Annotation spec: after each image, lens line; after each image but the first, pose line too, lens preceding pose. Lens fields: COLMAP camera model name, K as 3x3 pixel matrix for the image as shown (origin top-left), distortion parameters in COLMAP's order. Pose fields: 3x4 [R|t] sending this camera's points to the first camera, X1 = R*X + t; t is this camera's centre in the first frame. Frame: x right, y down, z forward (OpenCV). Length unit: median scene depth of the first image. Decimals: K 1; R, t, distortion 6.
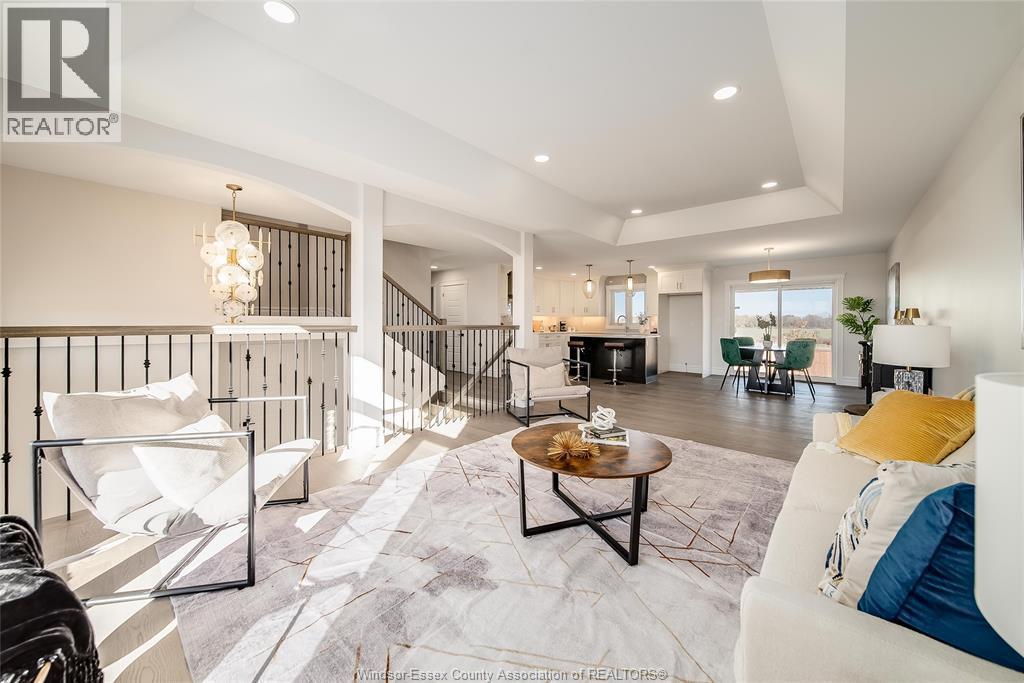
lens RADIAL K [[381.5, 0, 513.2], [0, 381.5, 331.6], [0, 0, 1]] dist [0.003969, 0.000127]
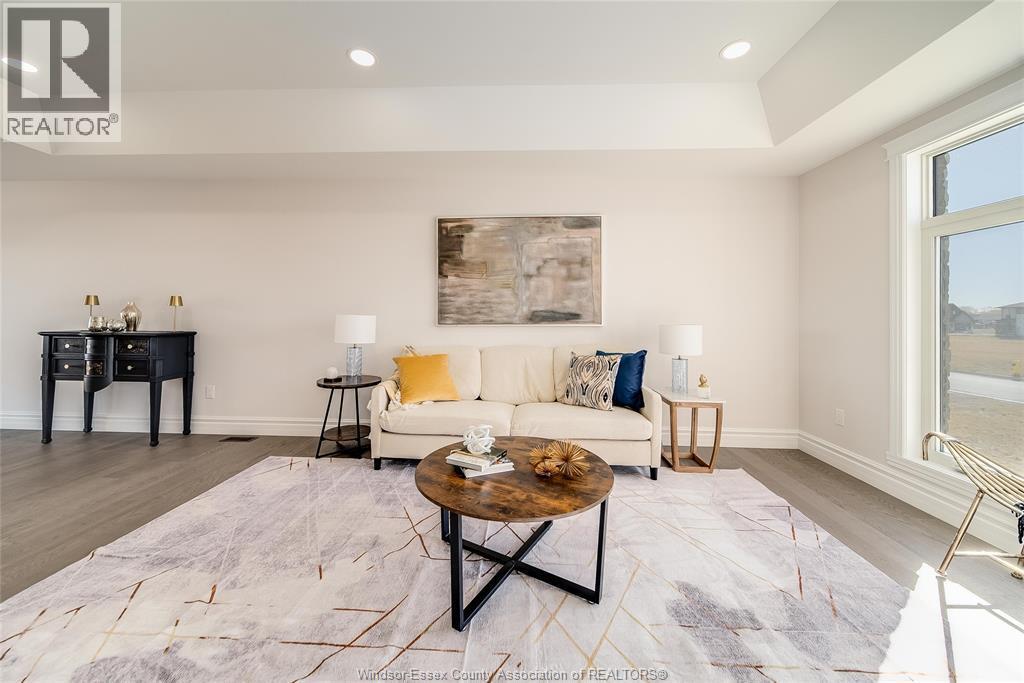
lens RADIAL K [[349.9, 0, 505.7], [0, 349.9, 318.0], [0, 0, 1]] dist [0.006006, 0.000172]
pose [[-0.603719, -0.010015, 0.797134, -0.367757], [0.007064, 0.999815, 0.017912, -0.039885], [-0.797166, 0.016444, -0.603536, 1.384797]]
